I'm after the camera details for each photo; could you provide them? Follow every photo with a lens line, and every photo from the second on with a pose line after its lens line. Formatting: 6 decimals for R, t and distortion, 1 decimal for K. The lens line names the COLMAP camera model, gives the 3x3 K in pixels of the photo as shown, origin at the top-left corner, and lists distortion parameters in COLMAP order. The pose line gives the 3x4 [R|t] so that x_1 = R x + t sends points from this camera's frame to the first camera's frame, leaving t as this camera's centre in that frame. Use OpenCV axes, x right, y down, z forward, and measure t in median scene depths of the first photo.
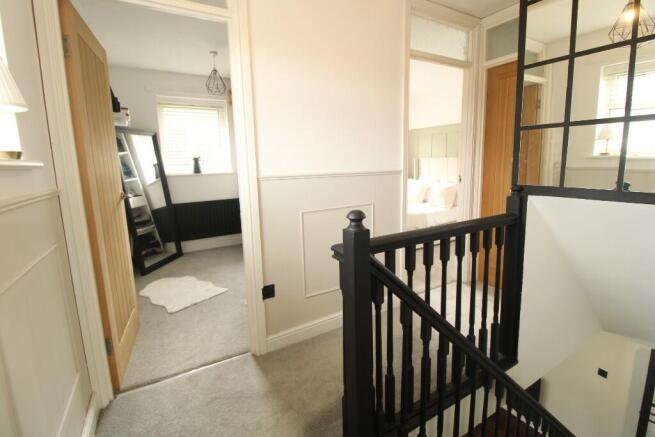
lens RADIAL K [[313.5, 0, 329.4], [0, 313.5, 219.5], [0, 0, 1]] dist [-0.000751, 0.000105]
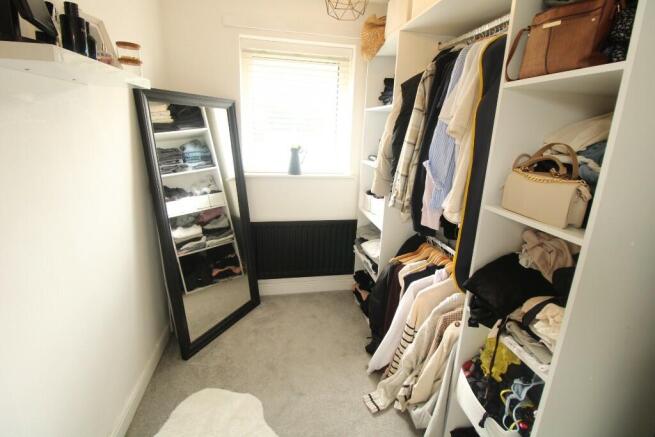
lens RADIAL K [[313.5, 0, 326.6], [0, 313.5, 217.1], [0, 0, 1]] dist [-0.000751, 0.000105]
pose [[0.940964, 0.144806, -0.305972, -0.172021], [-0.117060, 0.987315, 0.107265, -0.138246], [0.317623, -0.065115, 0.945979, 0.455313]]
